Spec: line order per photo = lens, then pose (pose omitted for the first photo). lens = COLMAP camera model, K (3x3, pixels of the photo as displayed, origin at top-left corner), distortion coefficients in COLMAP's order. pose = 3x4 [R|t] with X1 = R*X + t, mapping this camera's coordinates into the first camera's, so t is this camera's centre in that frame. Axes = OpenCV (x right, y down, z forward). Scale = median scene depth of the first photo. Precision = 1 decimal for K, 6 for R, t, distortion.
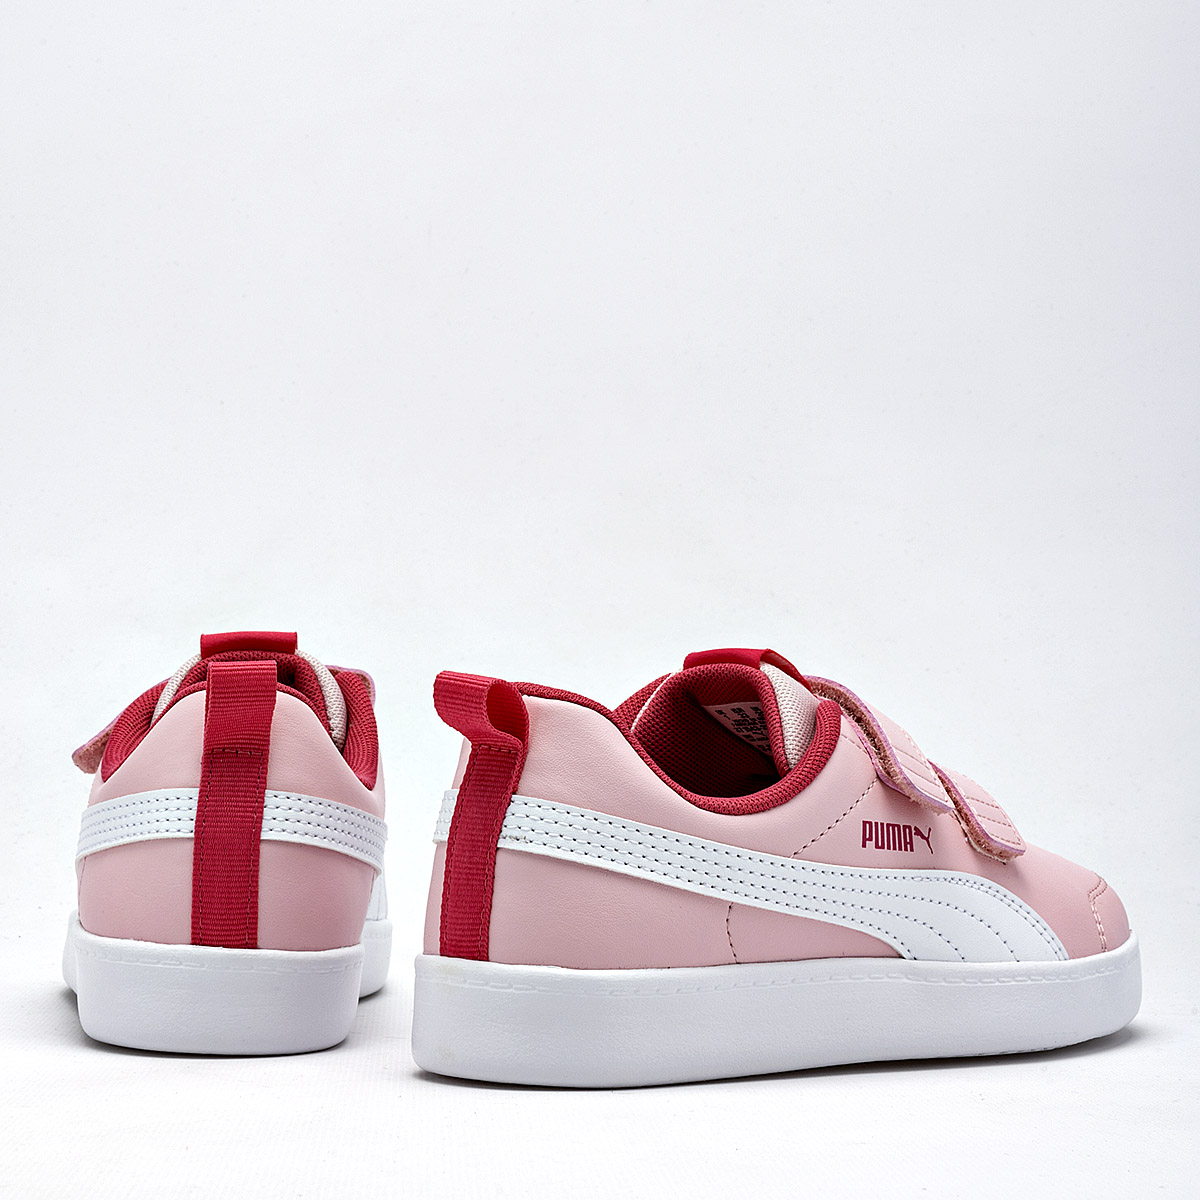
lens RADIAL K [[3292.2, 0, 600.5], [0, 3292.2, 603.4], [0, 0, 1]] dist [0.143294, 0.000000]
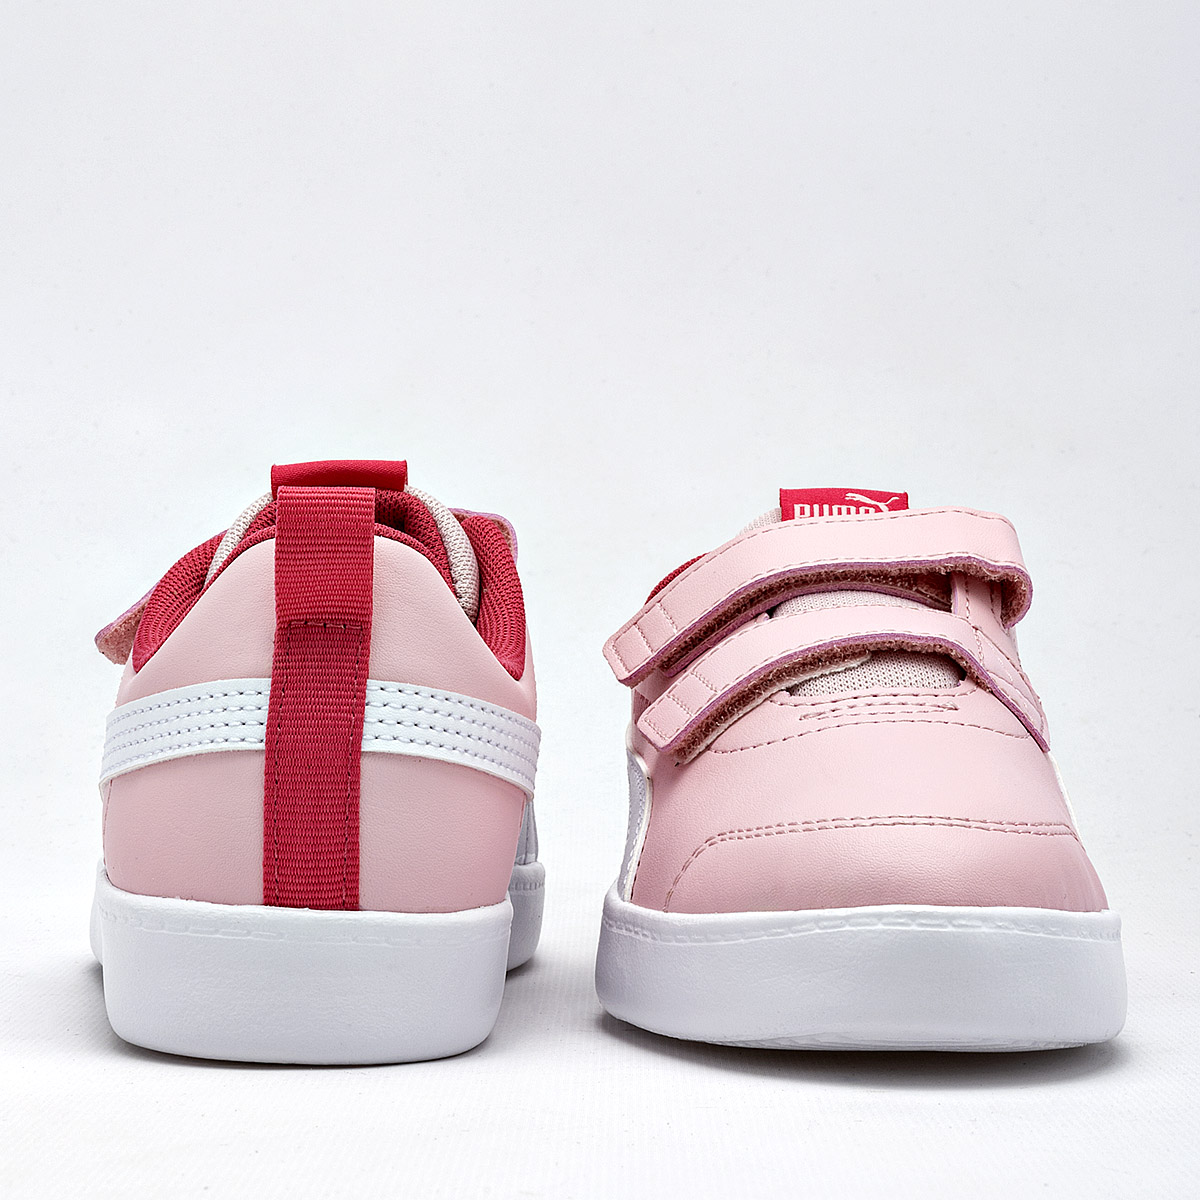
lens RADIAL K [[3292.2, 0, 599.8], [0, 3292.2, 603.4], [0, 0, 1]] dist [0.143294, 0.000000]
pose [[0.999601, -0.012274, -0.025422, -0.034380], [0.012856, 0.999656, 0.022877, 0.024779], [0.025132, -0.023195, 0.999415, 0.305580]]
